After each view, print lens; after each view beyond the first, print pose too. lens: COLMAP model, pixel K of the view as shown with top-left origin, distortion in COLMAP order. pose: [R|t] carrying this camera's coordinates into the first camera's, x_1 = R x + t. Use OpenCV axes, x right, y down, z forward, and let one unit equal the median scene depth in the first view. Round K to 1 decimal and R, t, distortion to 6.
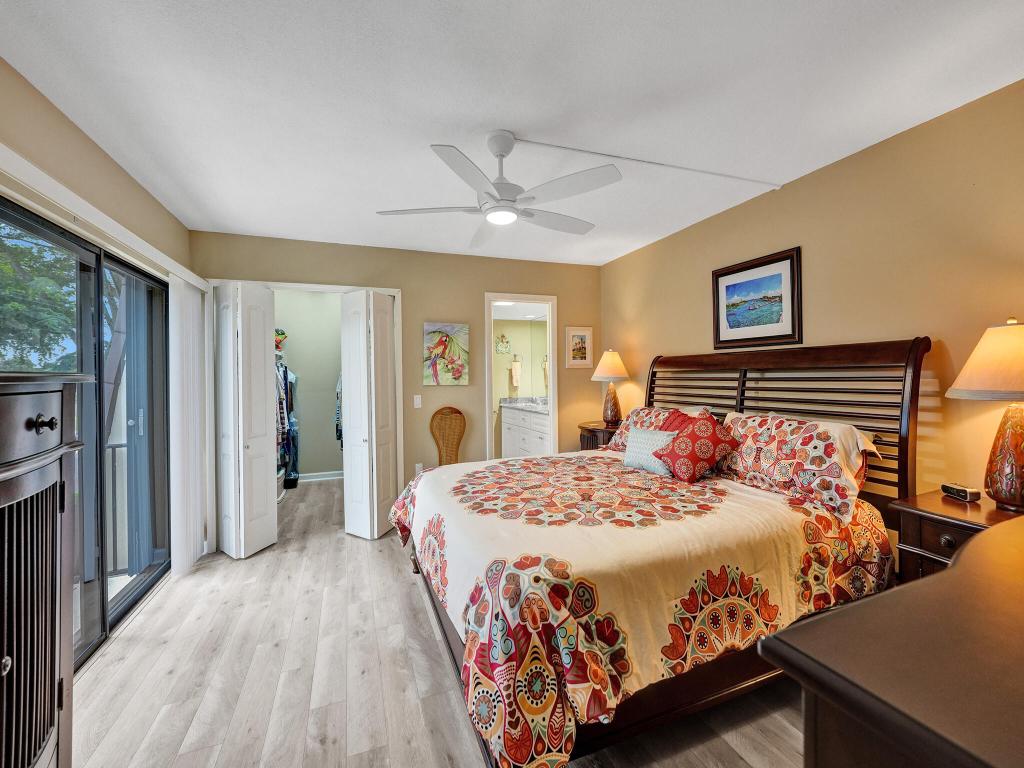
lens RADIAL K [[424.3, 0, 511.5], [0, 424.3, 369.7], [0, 0, 1]] dist [-0.004003, -0.000090]
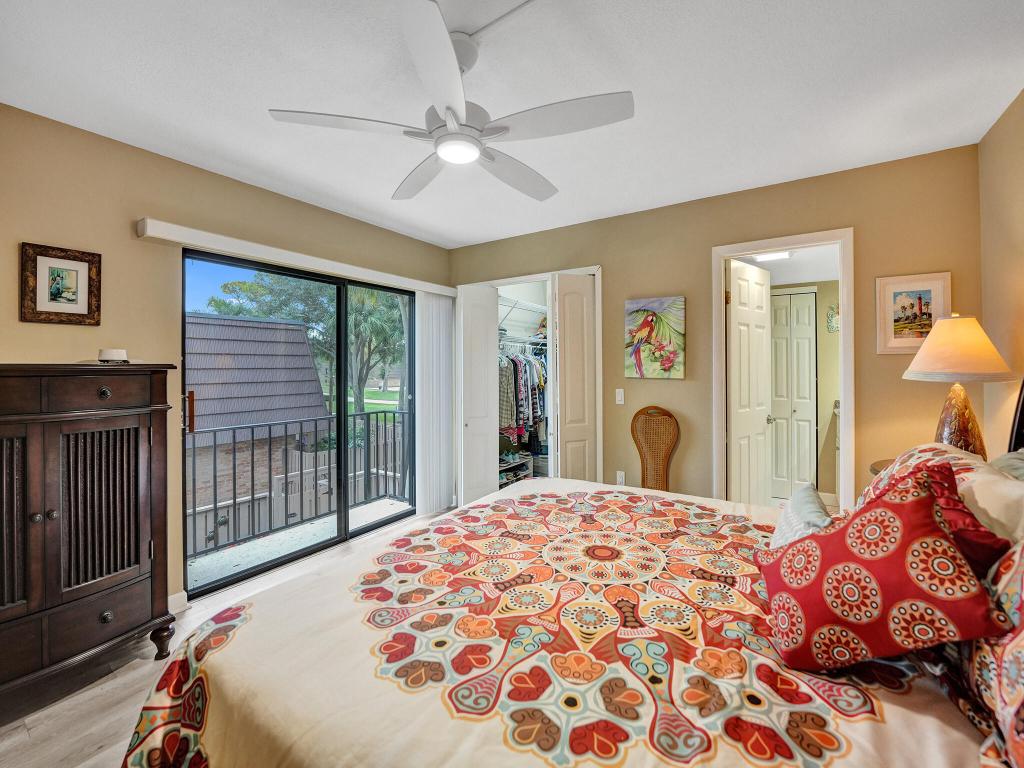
lens RADIAL K [[423.2, 0, 513.1], [0, 423.2, 362.6], [0, 0, 1]] dist [-0.026720, 0.000028]
pose [[0.583231, 0.004555, -0.812293, 0.336045], [0.007033, 0.999918, 0.010658, -0.001866], [0.812276, -0.011929, 0.583152, 0.352069]]
